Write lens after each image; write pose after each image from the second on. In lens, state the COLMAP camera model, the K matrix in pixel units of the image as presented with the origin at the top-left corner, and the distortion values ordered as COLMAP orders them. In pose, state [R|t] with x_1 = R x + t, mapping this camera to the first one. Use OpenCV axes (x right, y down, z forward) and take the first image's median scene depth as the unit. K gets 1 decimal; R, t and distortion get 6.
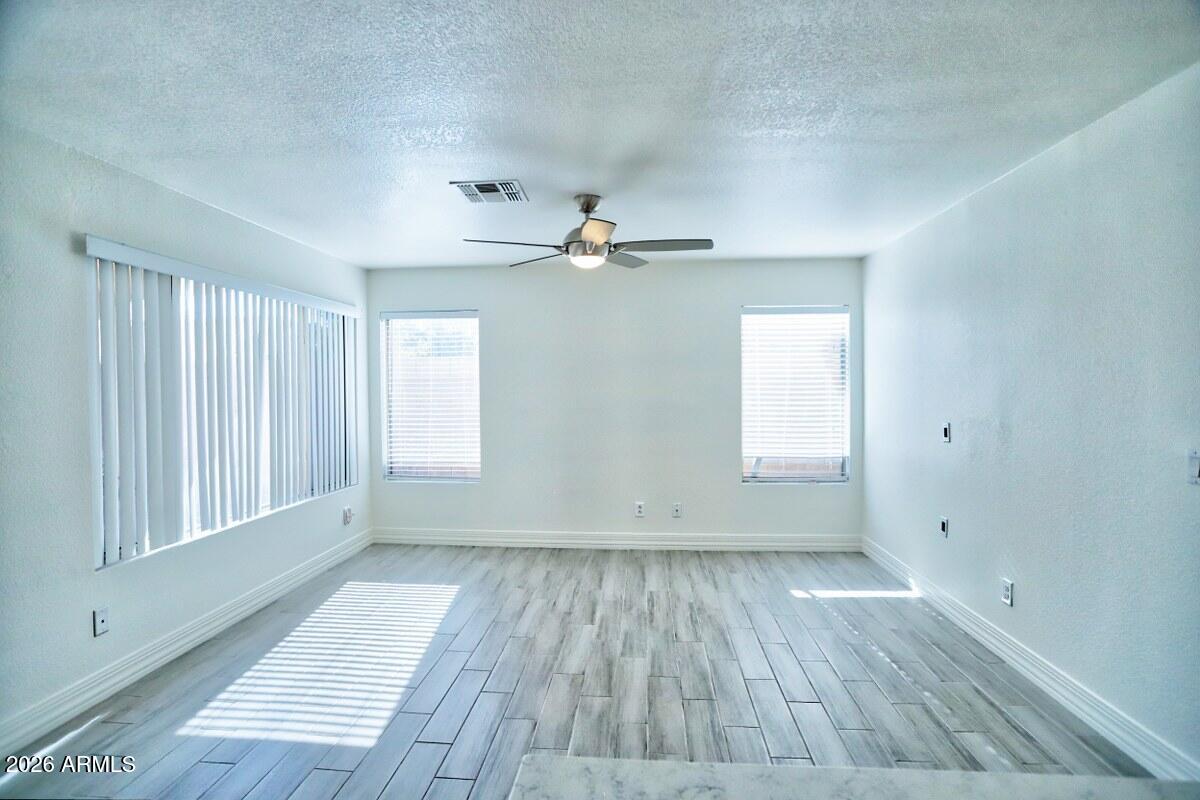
lens RADIAL K [[584.9, 0, 597.6], [0, 584.9, 400.4], [0, 0, 1]] dist [-0.061565, 0.022849]
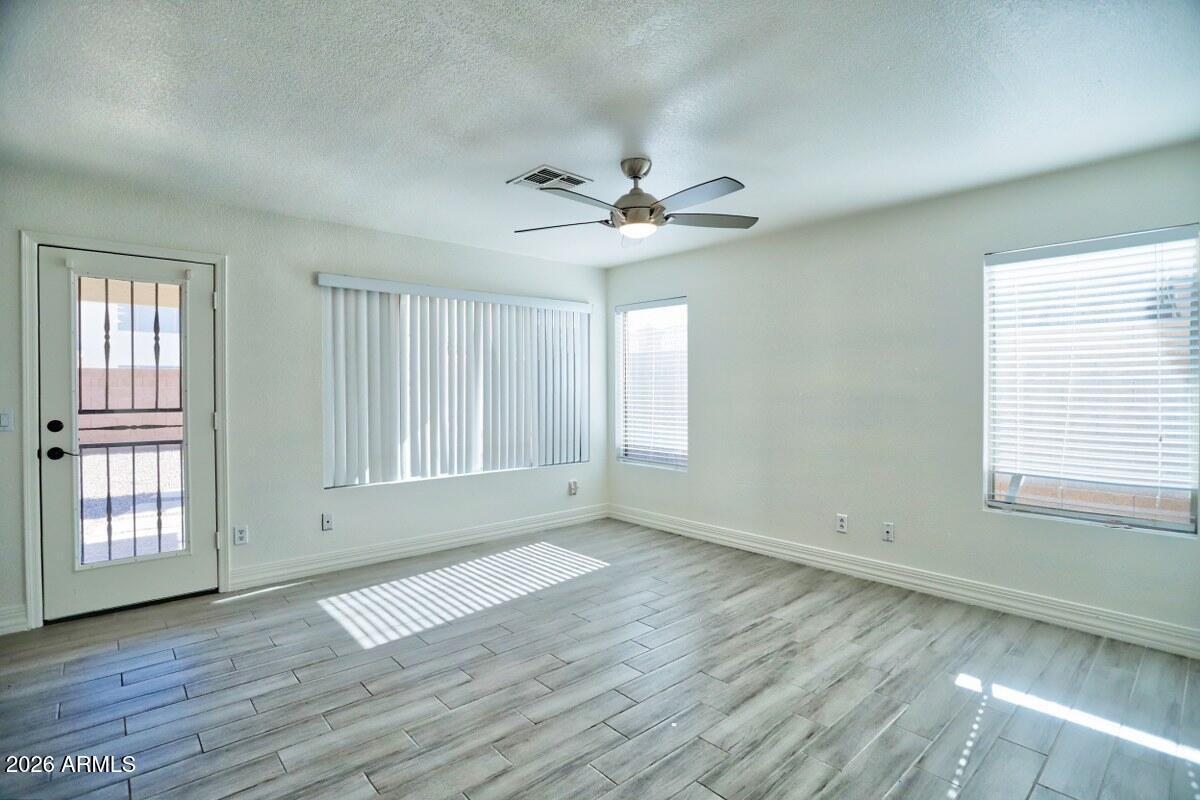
lens RADIAL K [[584.9, 0, 600.0], [0, 584.9, 392.4], [0, 0, 1]] dist [-0.061565, 0.022849]
pose [[0.722528, 0.011145, -0.691252, 0.497927], [-0.019478, 0.999801, -0.004239, 0.020076], [0.691067, 0.016526, 0.722601, 0.250438]]
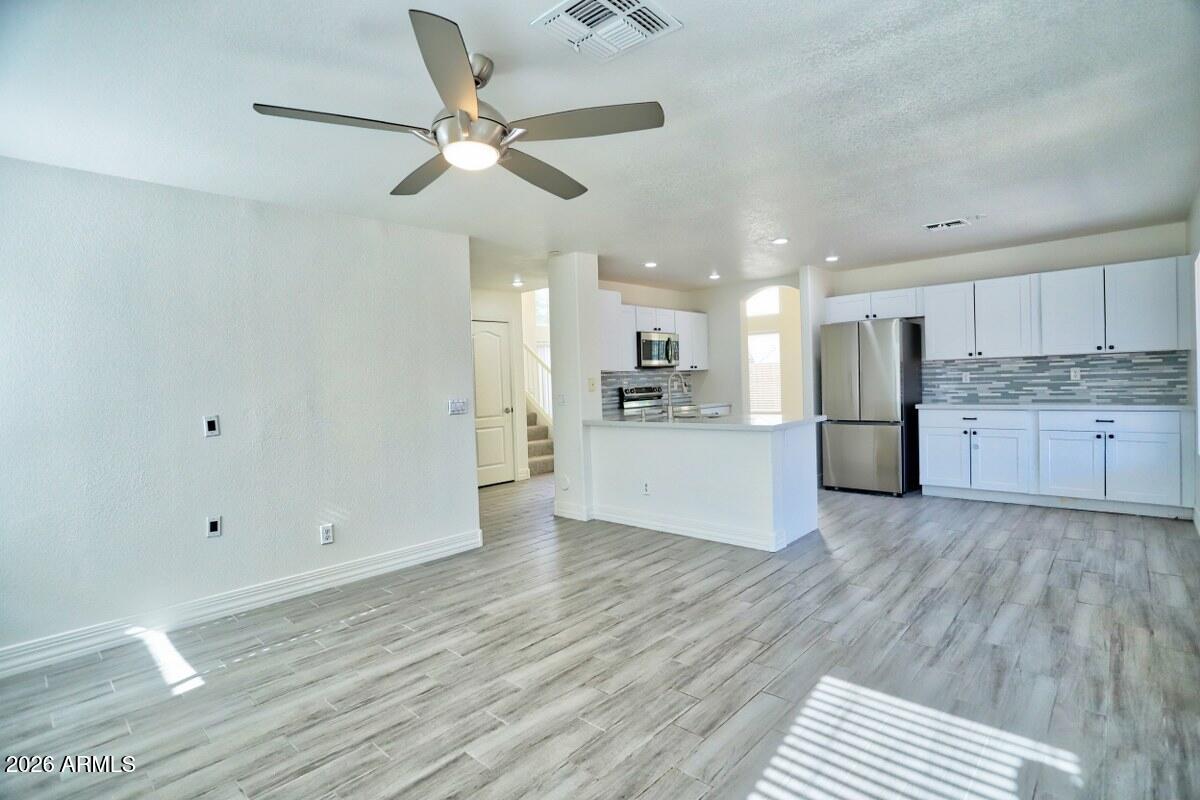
lens RADIAL K [[584.9, 0, 602.2], [0, 584.9, 393.6], [0, 0, 1]] dist [-0.061565, 0.022849]
pose [[-0.784379, 0.022280, 0.619881, -0.440176], [0.057470, 0.997666, 0.036862, 0.004834], [-0.617614, 0.064539, -0.783829, 1.215096]]
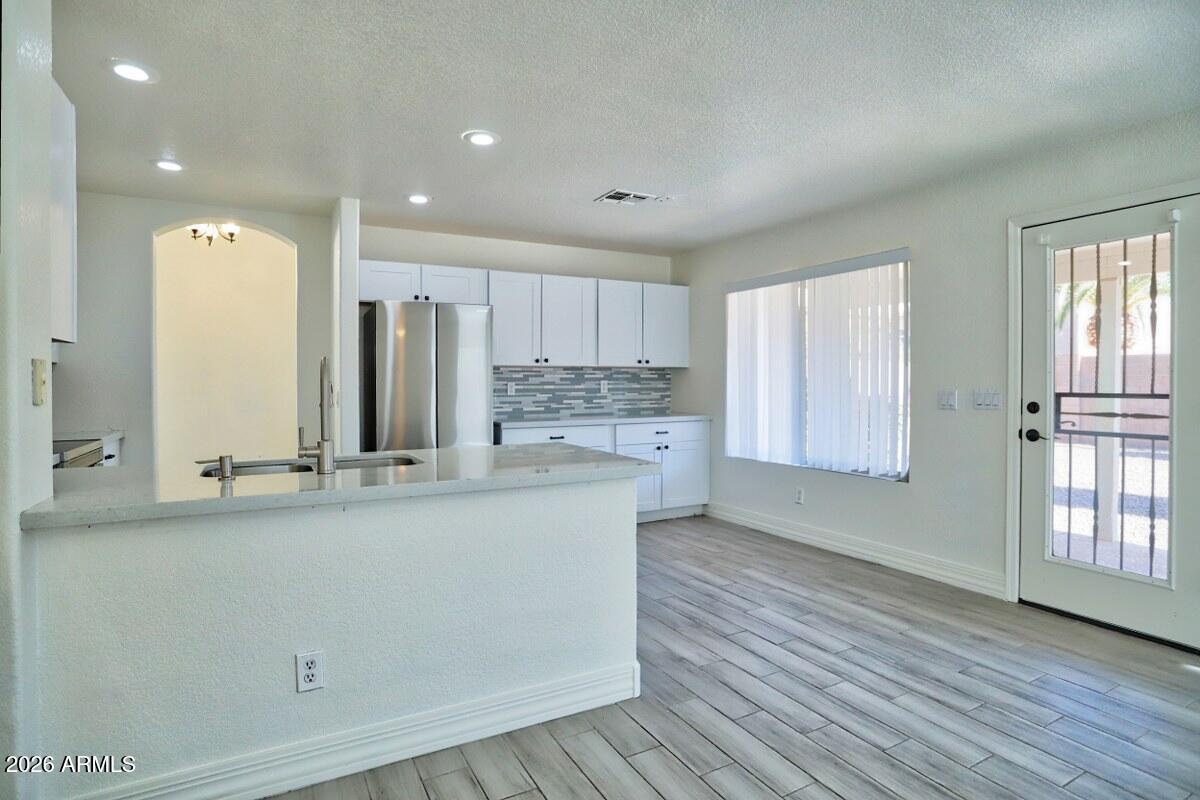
lens RADIAL K [[636.6, 0, 600.6], [0, 636.6, 389.7], [0, 0, 1]] dist [-0.050972, 0.008655]
pose [[-0.831613, 0.019490, -0.555013, 0.375324], [-0.002155, 0.999263, 0.038321, 0.022039], [0.555351, 0.033064, -0.830958, 0.686721]]
